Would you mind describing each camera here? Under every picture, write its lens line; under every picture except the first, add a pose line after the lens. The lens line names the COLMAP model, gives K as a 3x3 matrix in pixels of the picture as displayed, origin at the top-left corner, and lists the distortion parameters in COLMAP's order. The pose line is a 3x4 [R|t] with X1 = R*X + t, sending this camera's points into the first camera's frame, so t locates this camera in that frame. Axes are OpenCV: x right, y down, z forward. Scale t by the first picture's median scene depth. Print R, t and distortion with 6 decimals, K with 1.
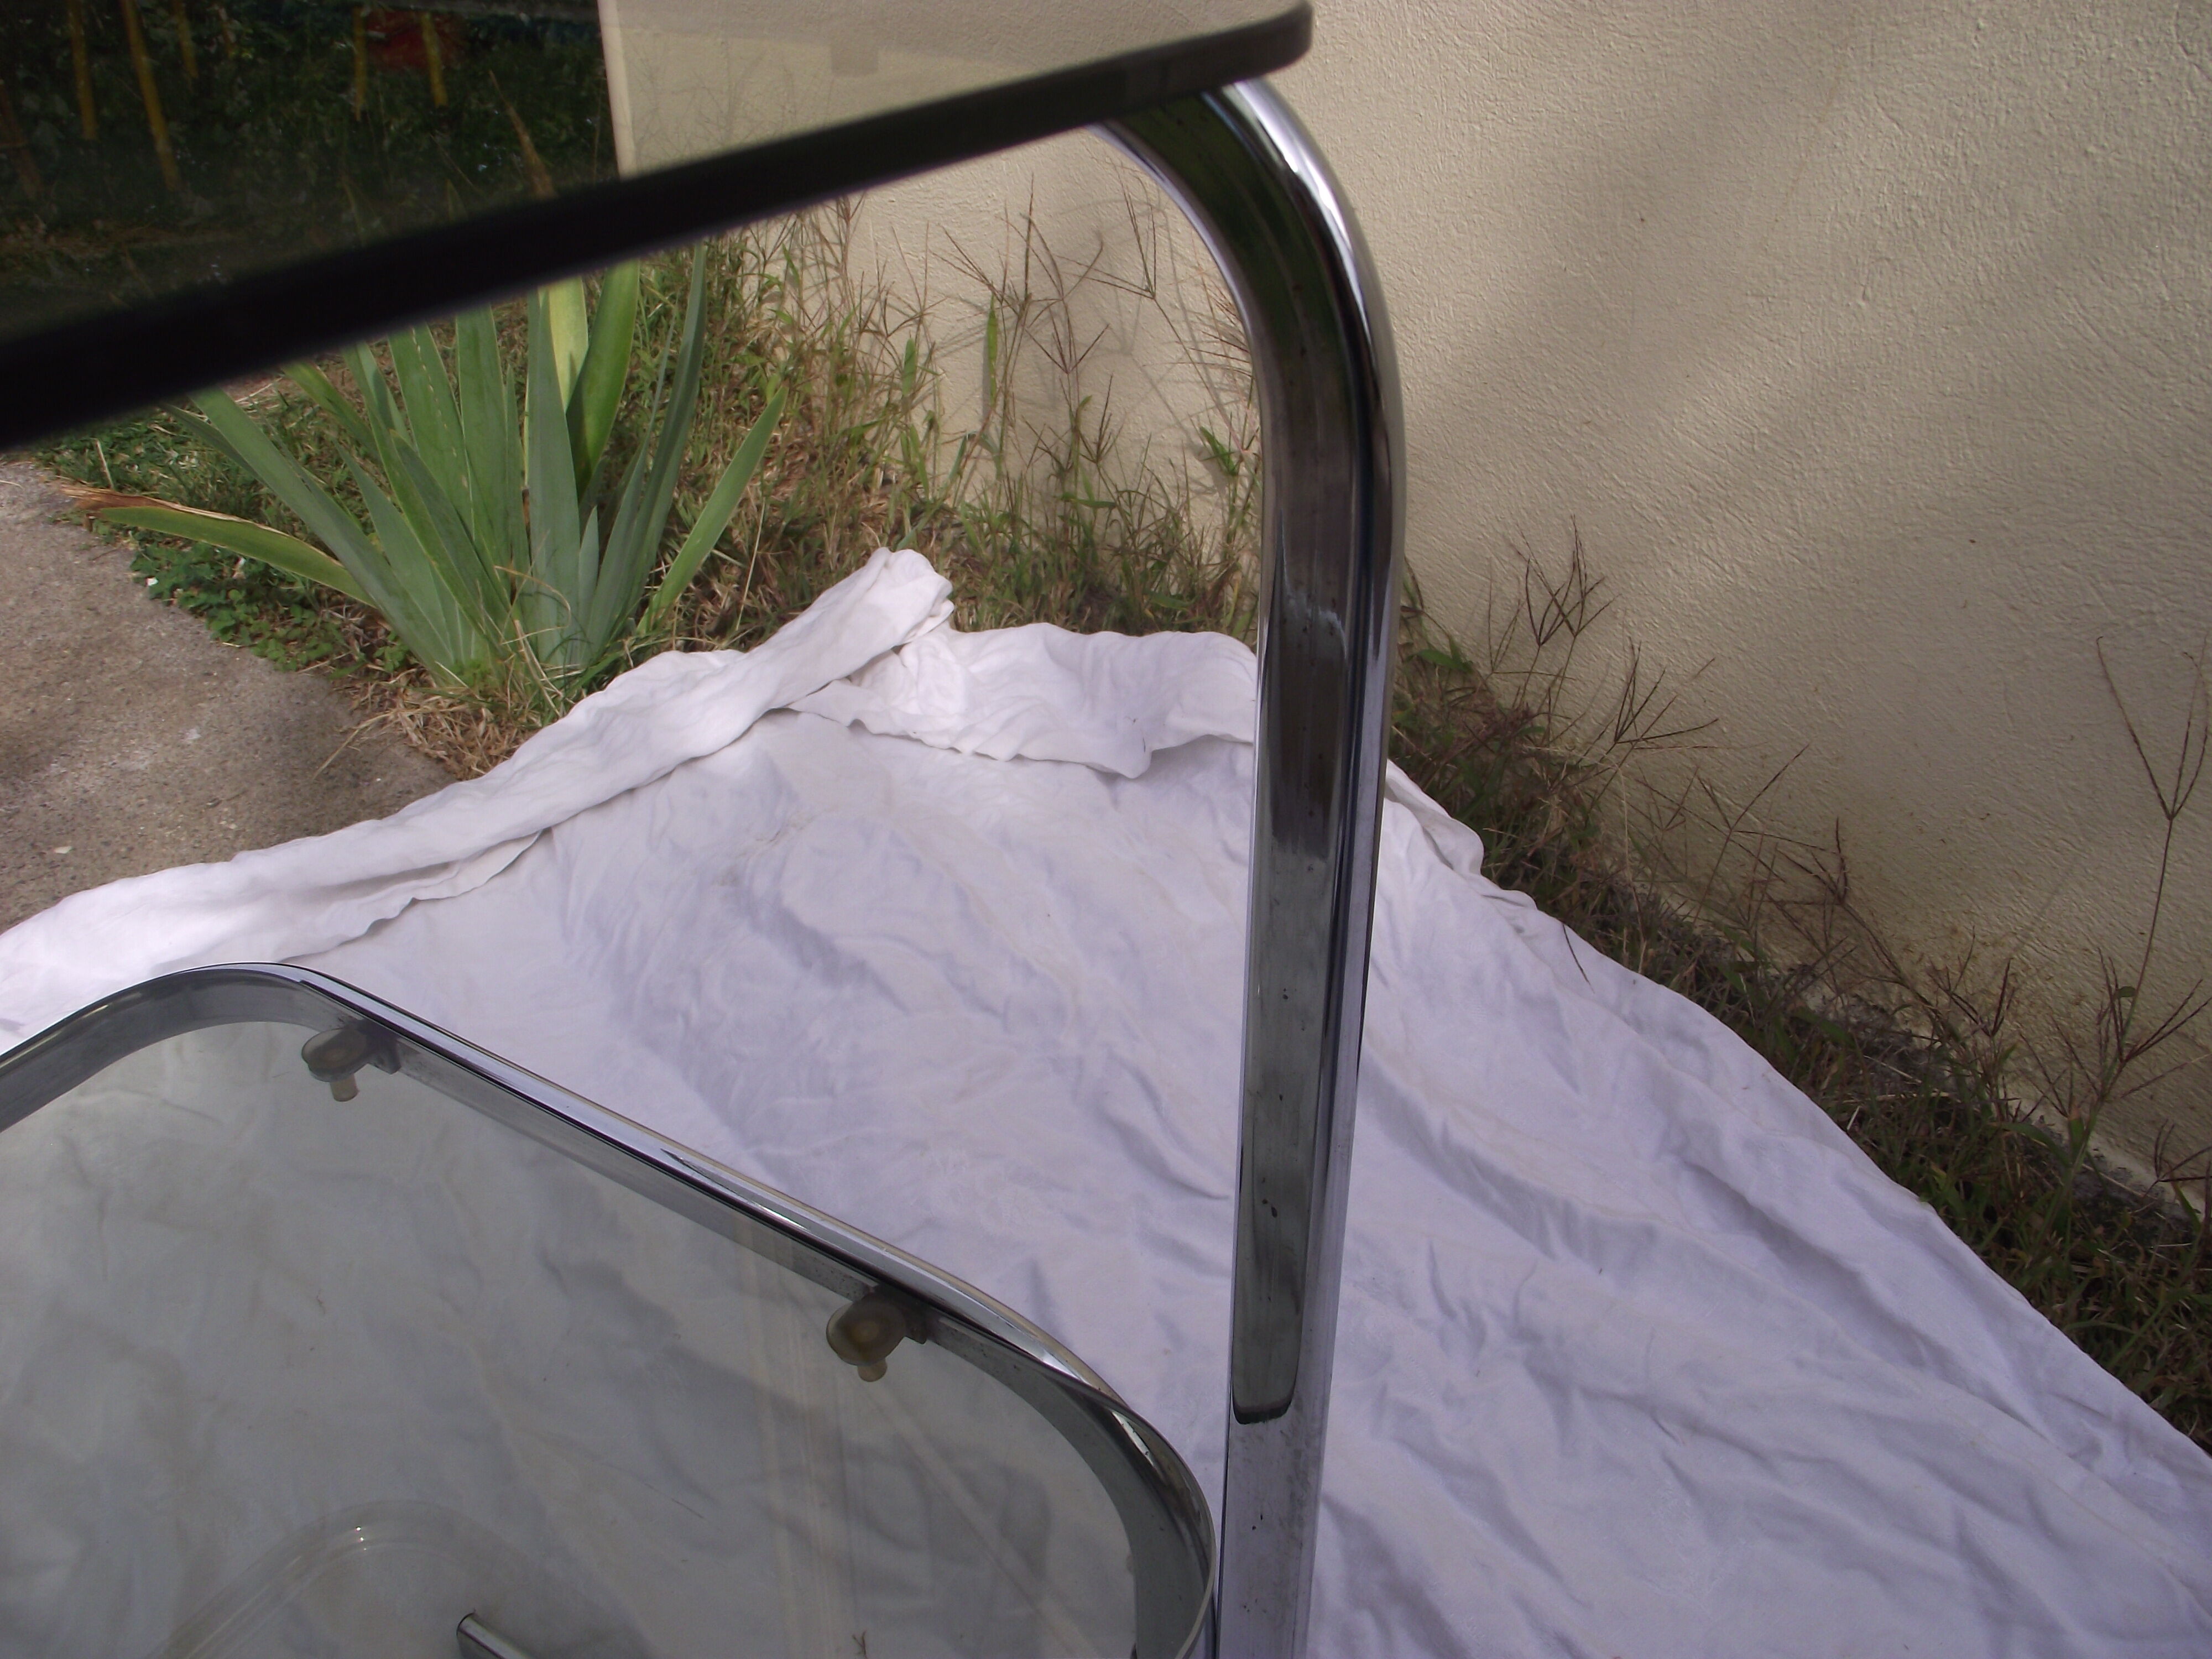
lens RADIAL K [[1761.5, 0, 1053.5], [0, 1761.5, 831.4], [0, 0, 1]] dist [-0.089832, 0.050593]
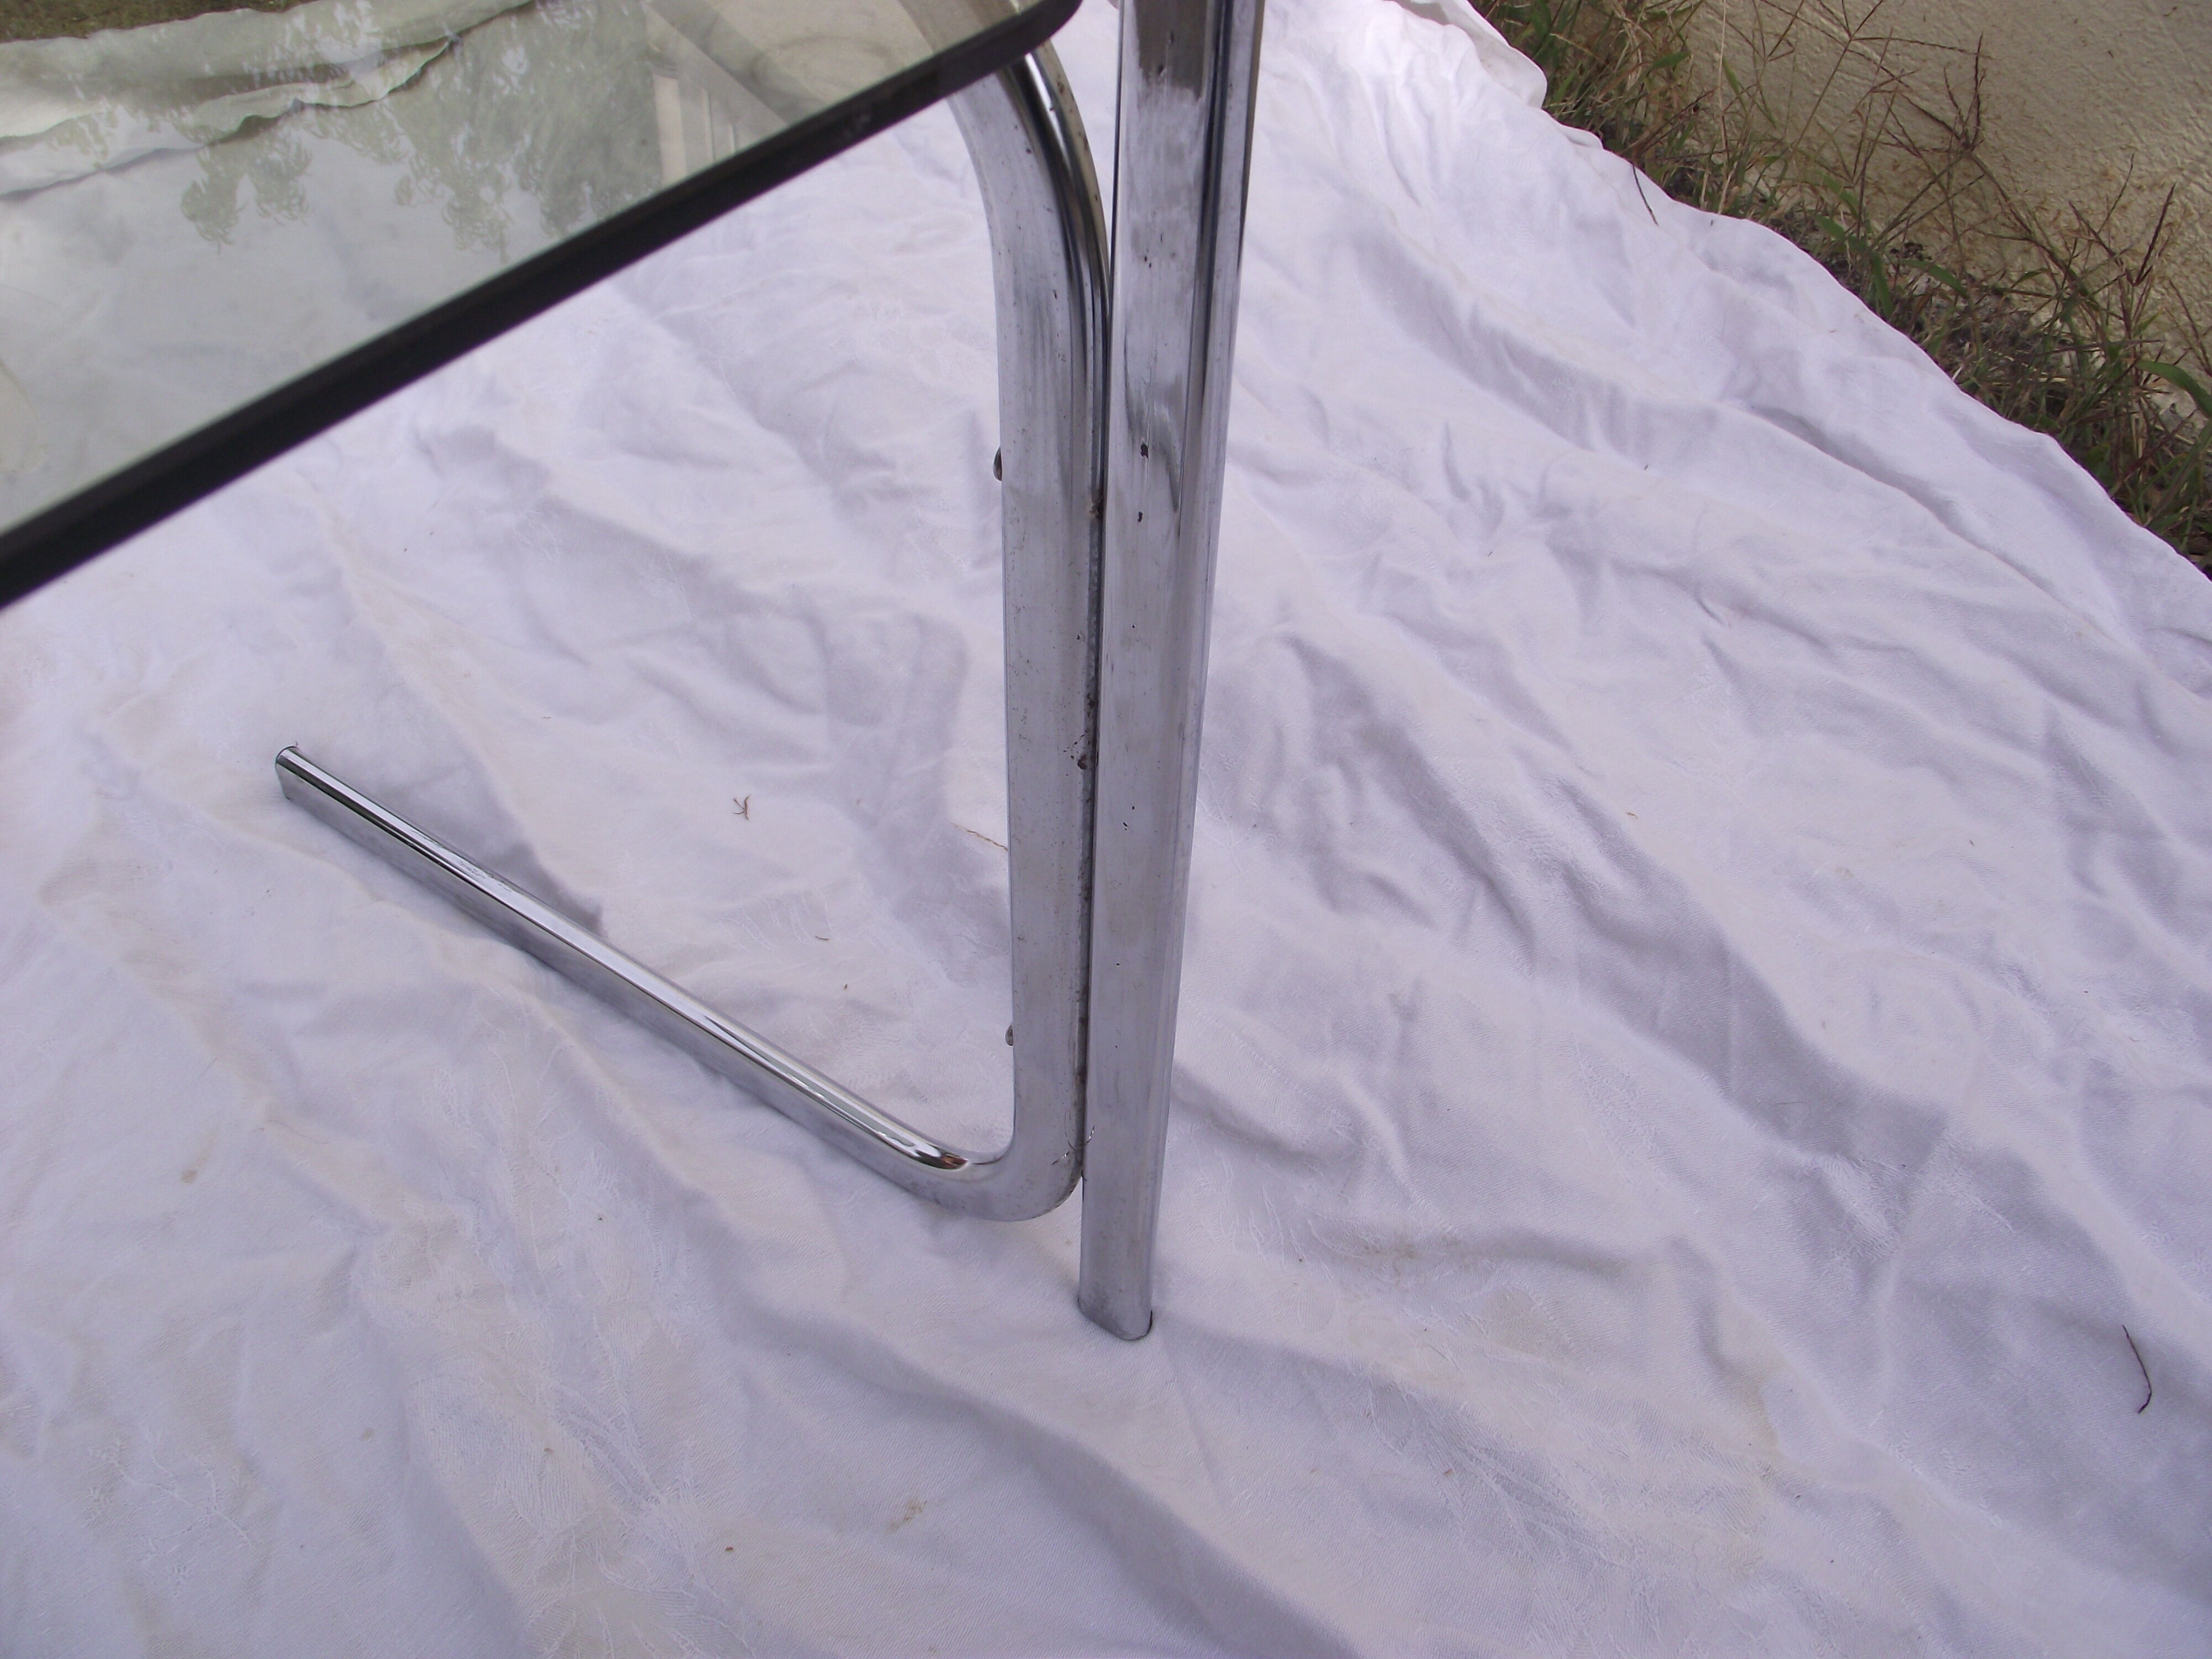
lens RADIAL K [[1761.5, 0, 1053.5], [0, 1761.5, 831.4], [0, 0, 1]] dist [-0.089832, 0.050593]
pose [[0.998476, 0.054658, -0.007579, 0.045789], [-0.051458, 0.971881, 0.229781, 0.250299], [0.019925, -0.229041, 0.973213, 0.139338]]
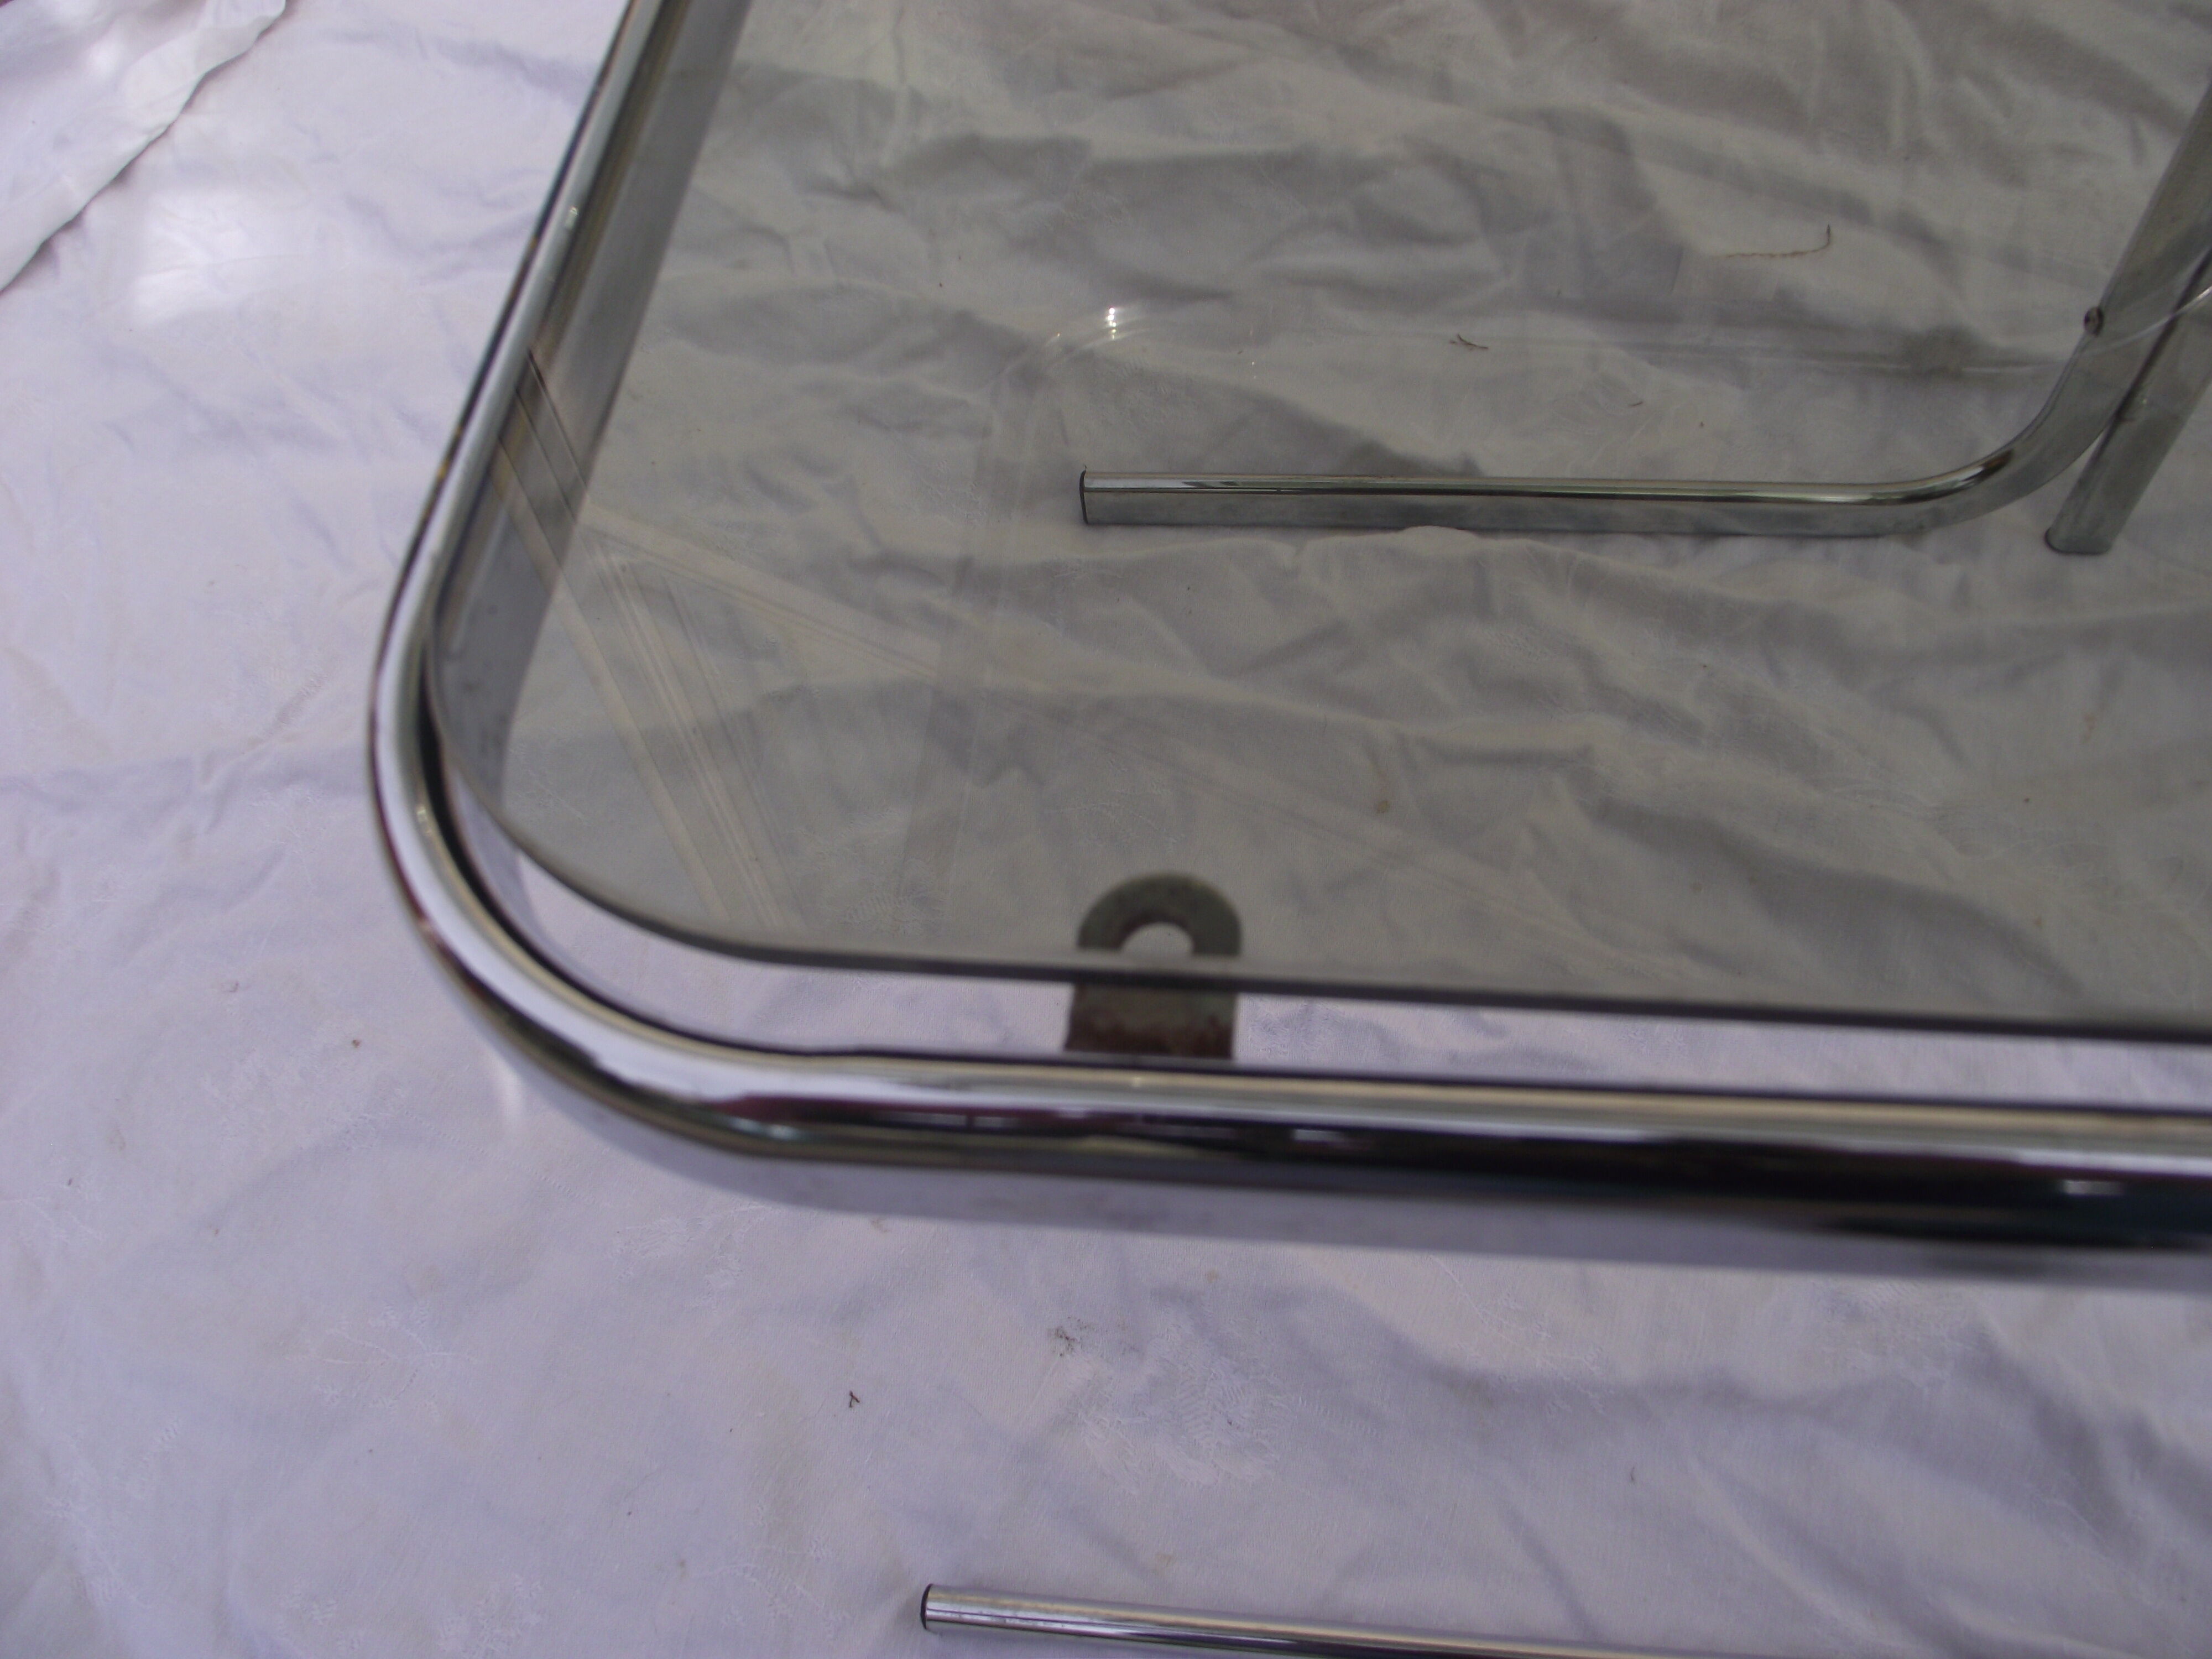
lens RADIAL K [[1761.5, 0, 1053.5], [0, 1761.5, 831.4], [0, 0, 1]] dist [-0.089832, 0.050593]
pose [[0.889658, -0.425721, 0.165134, -0.535478], [0.309010, 0.827557, 0.468682, 0.161033], [-0.336186, -0.365939, 0.867795, 0.142660]]
